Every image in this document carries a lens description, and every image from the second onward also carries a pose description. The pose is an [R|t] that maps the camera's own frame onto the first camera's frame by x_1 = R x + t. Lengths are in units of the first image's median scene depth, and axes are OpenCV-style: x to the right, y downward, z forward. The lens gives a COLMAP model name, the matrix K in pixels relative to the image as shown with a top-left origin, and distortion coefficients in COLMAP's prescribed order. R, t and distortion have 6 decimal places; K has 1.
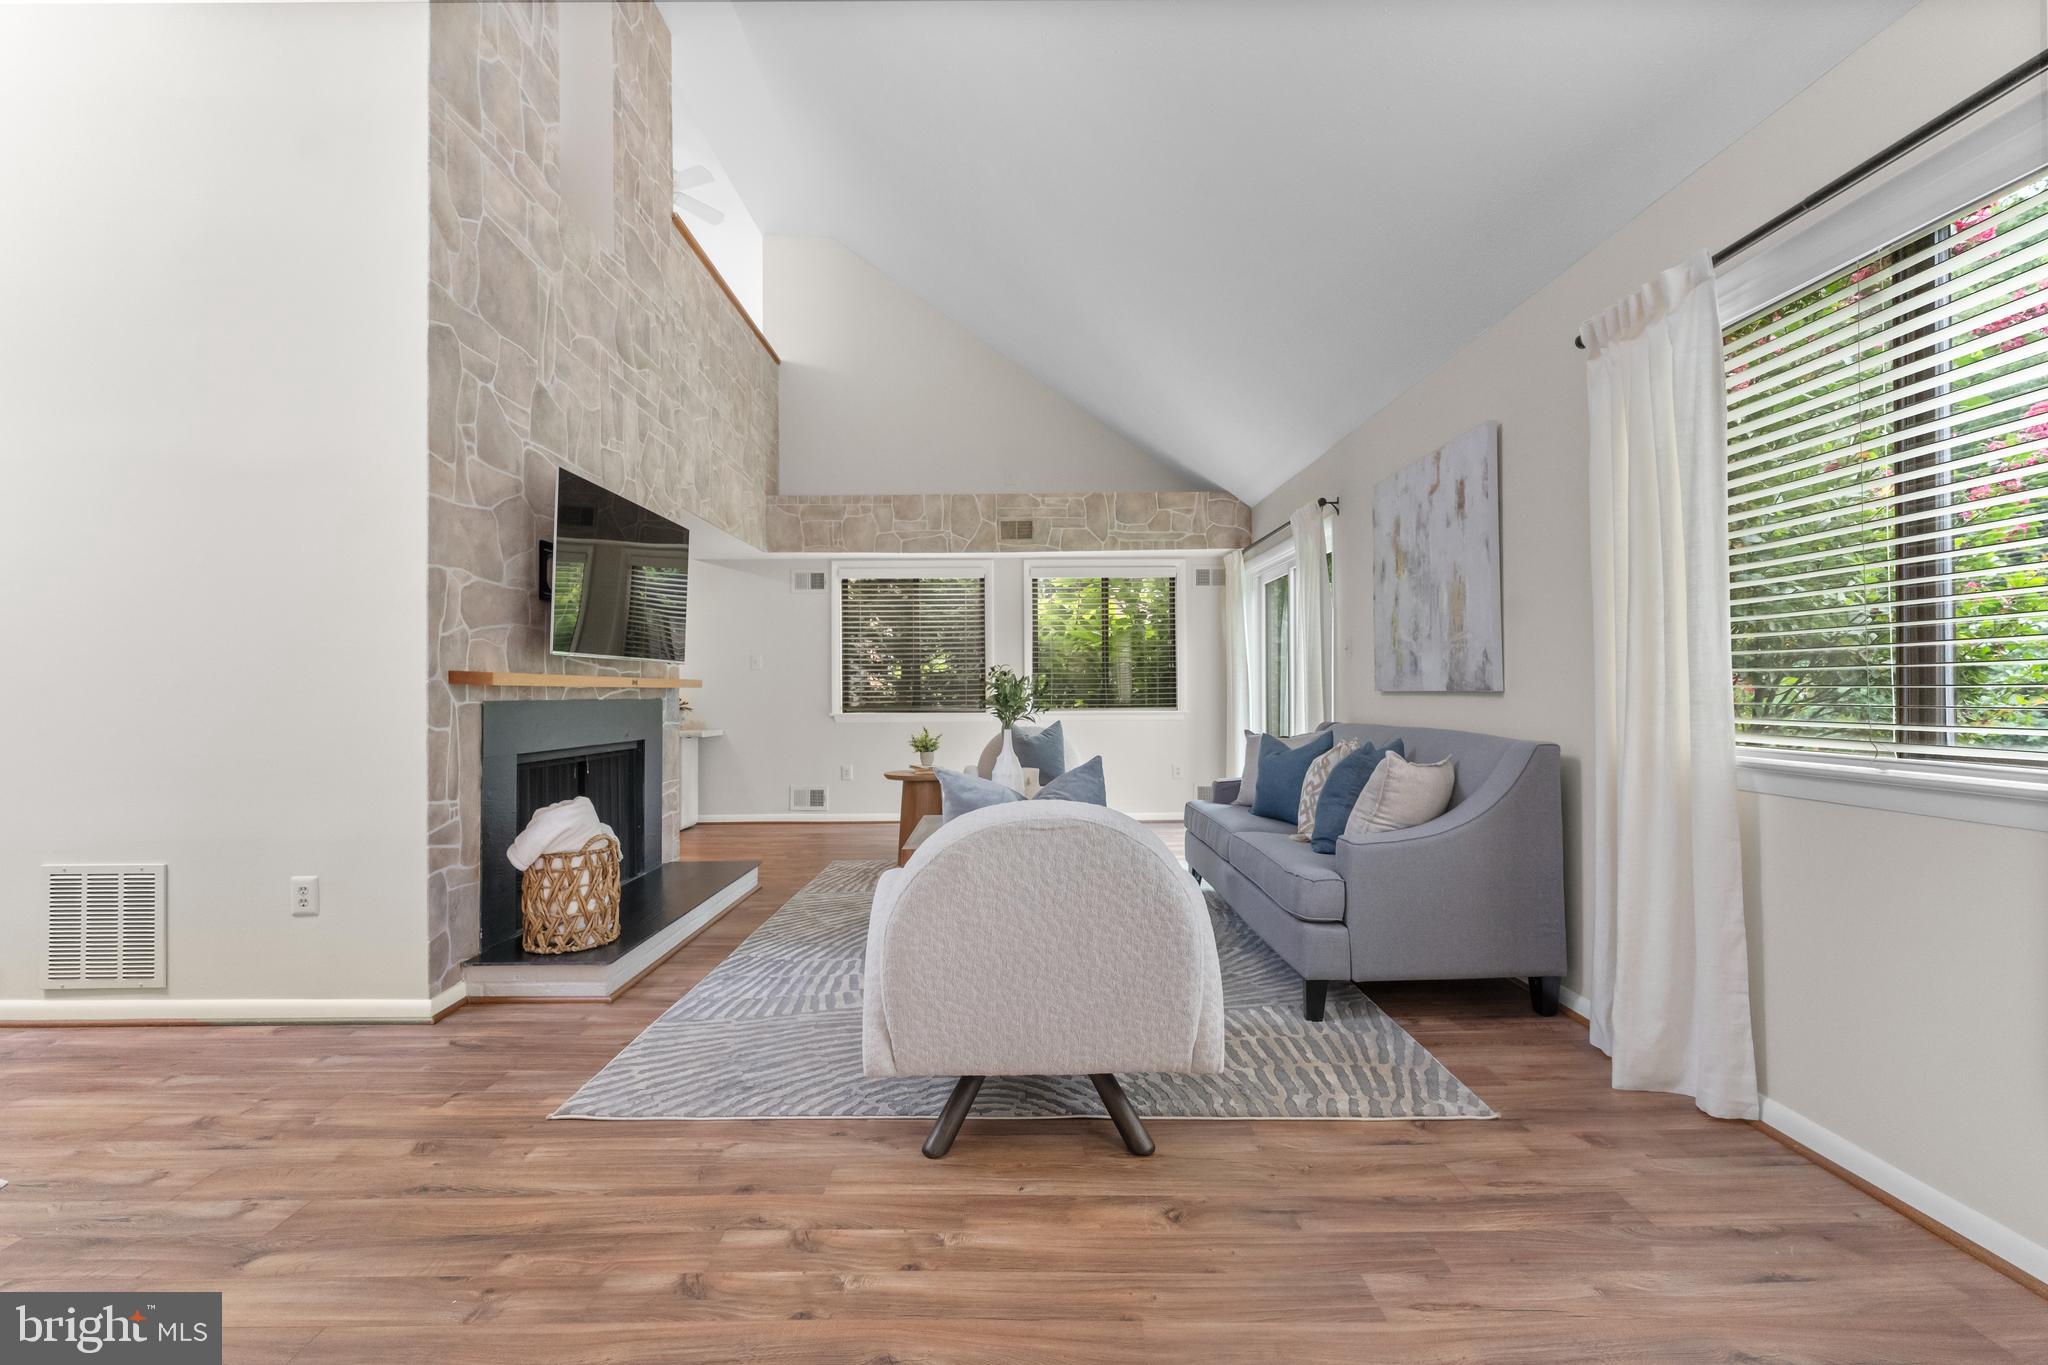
lens RADIAL K [[807.1, 0, 1024.2], [0, 807.1, 696.9], [0, 0, 1]] dist [0.001104, 0.000046]
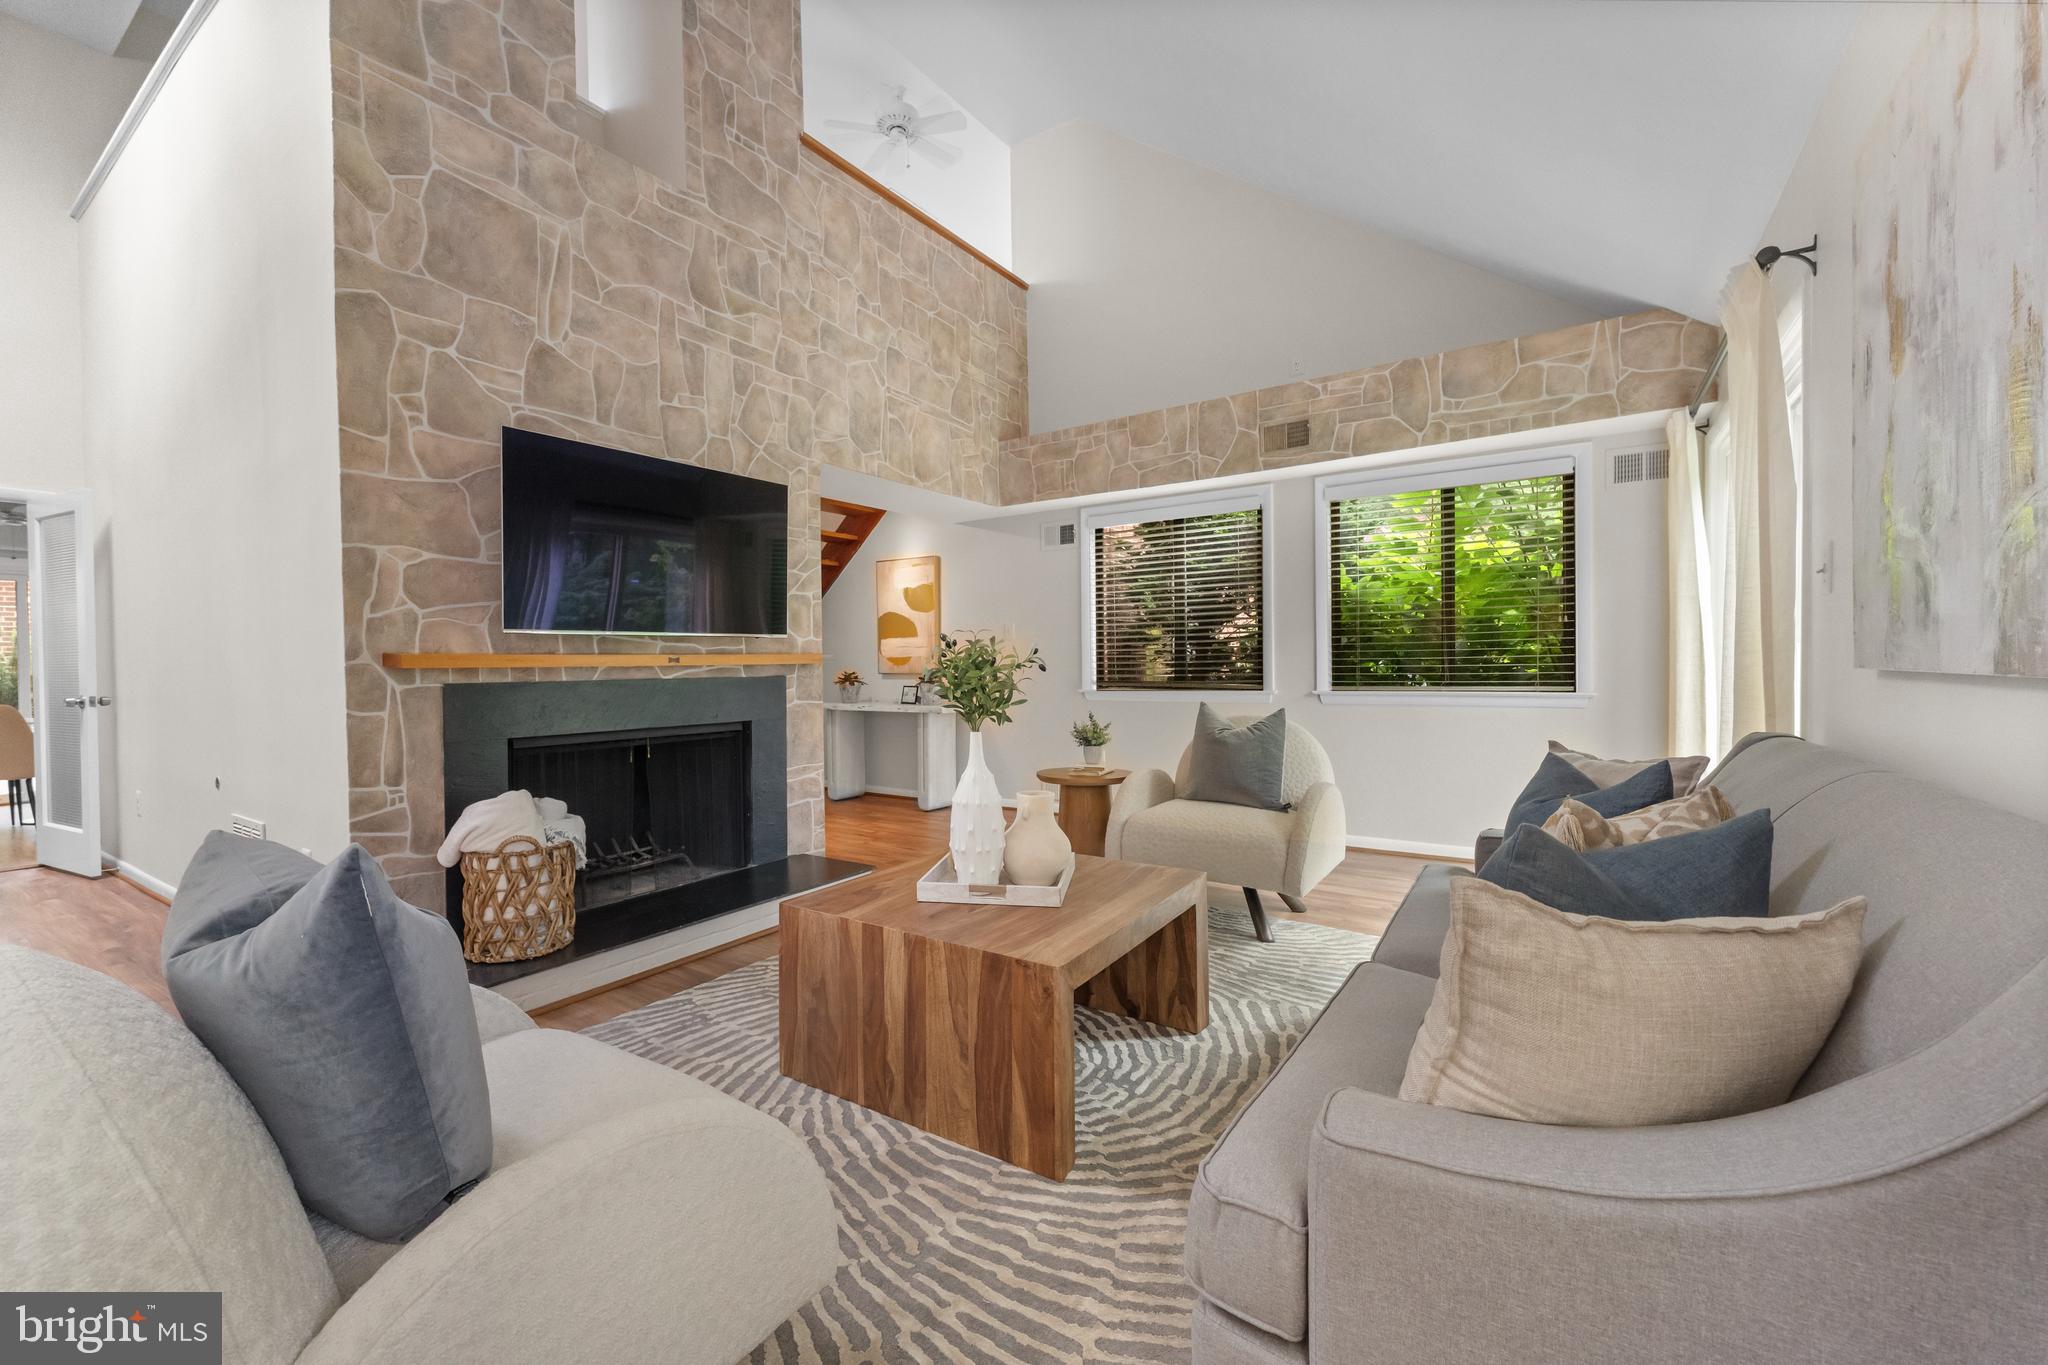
lens RADIAL K [[819.0, 0, 1024.0], [0, 819.0, 682.5], [0, 0, 1]] dist [0.000714, -0.000094]
pose [[0.828011, 0.009595, -0.560630, 0.390938], [0.003782, 0.999735, 0.022695, -0.013754], [0.560700, -0.020912, 0.827755, 0.512468]]
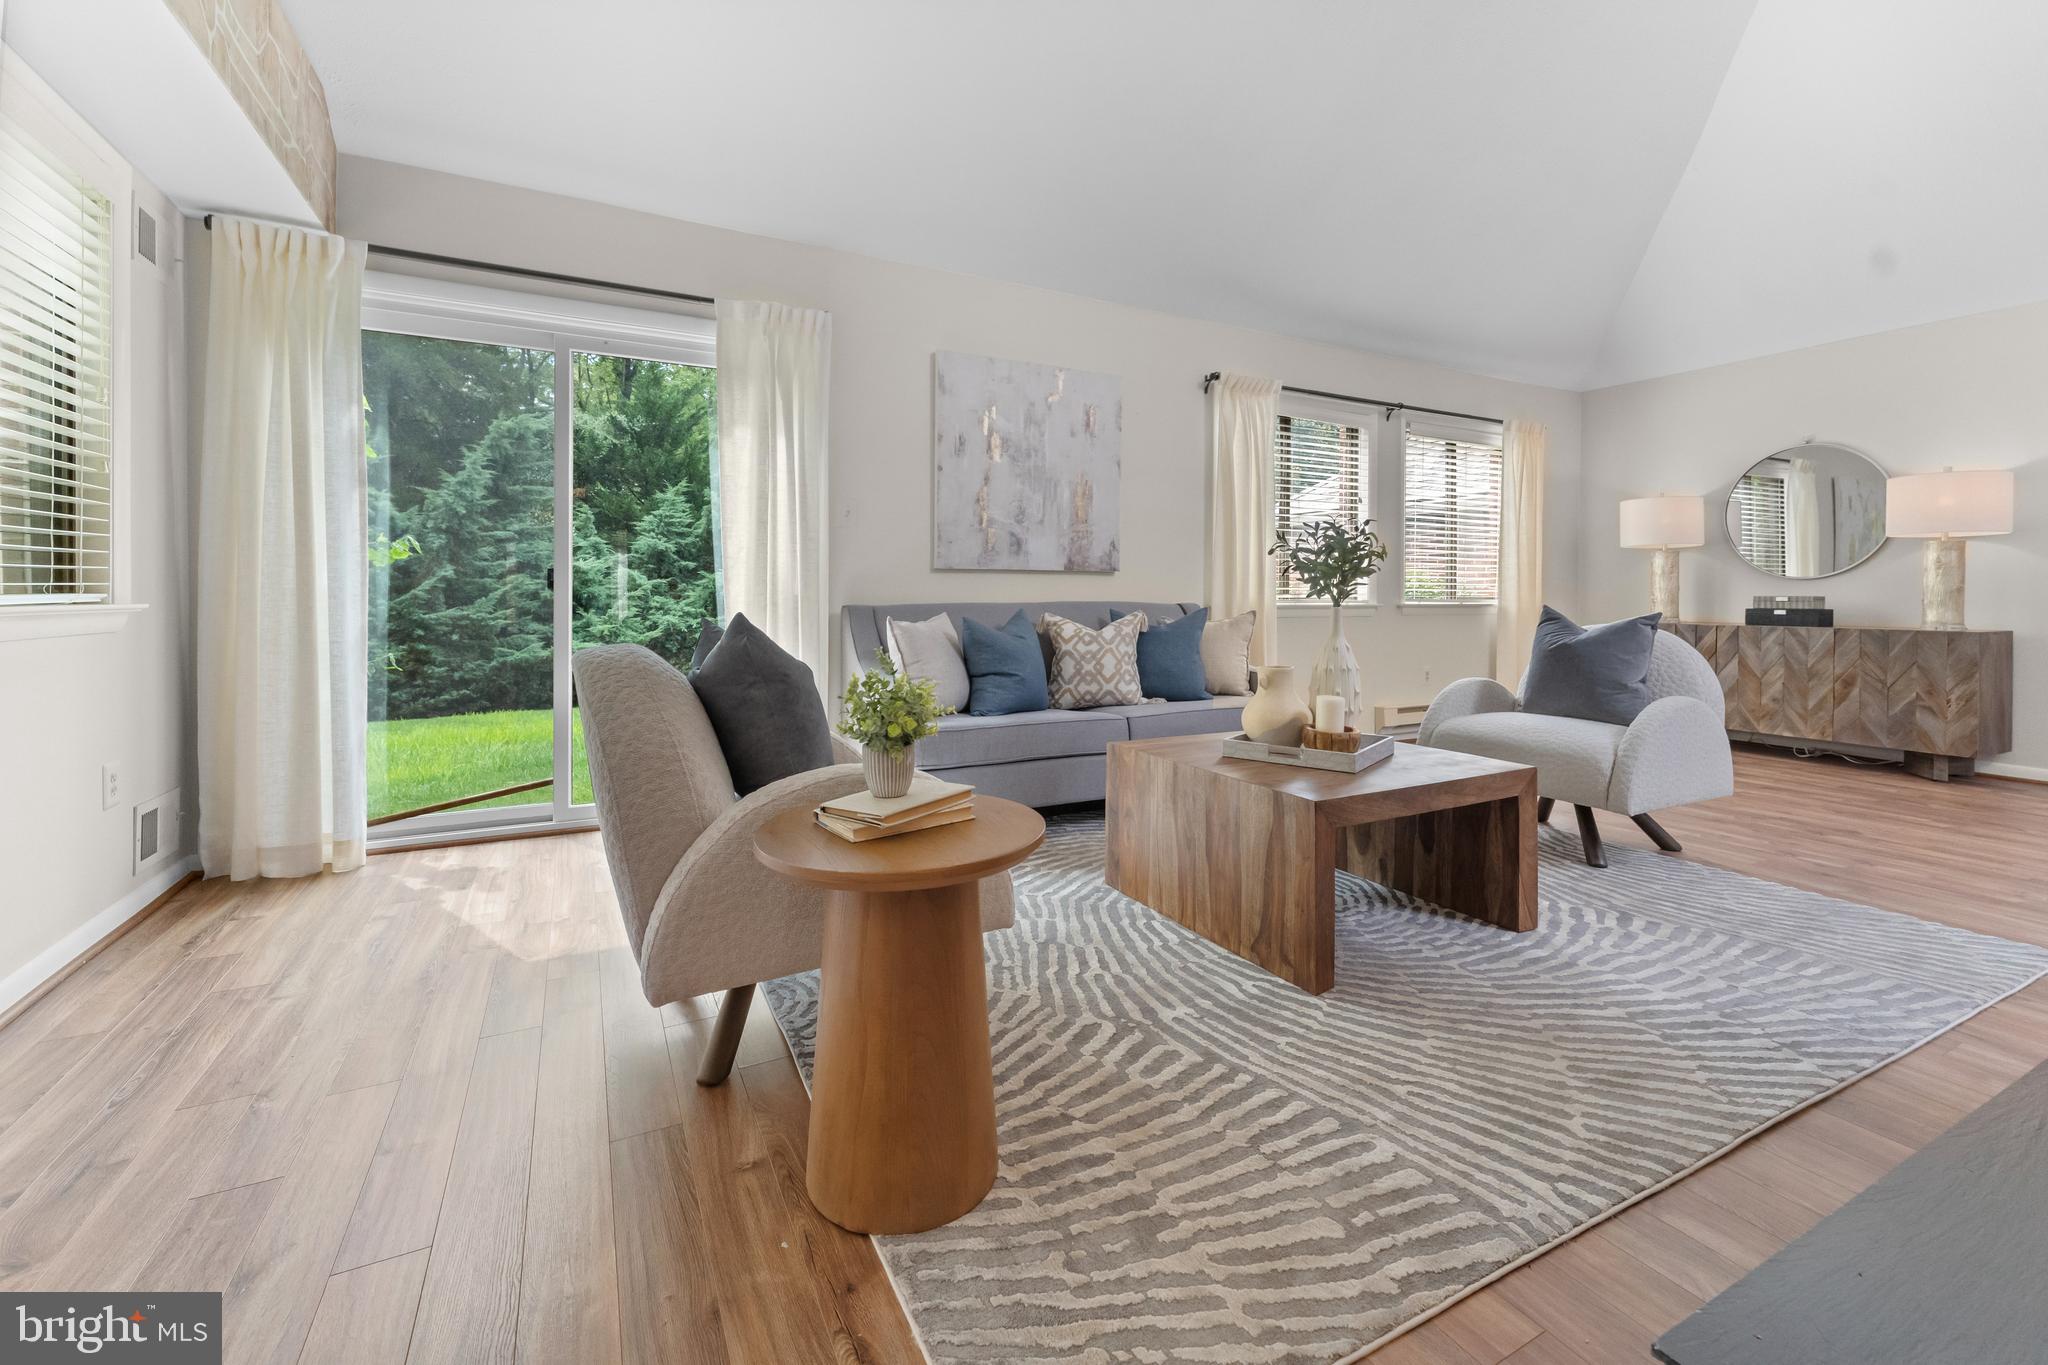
lens RADIAL K [[861.7, 0, 1021.2], [0, 861.7, 567.0], [0, 0, 1]] dist [0.000257, -0.000077]
pose [[-0.445023, 0.023204, 0.895218, -0.611762], [0.001577, 0.999683, -0.025128, 0.020184], [-0.895518, -0.009771, -0.444919, 1.661465]]
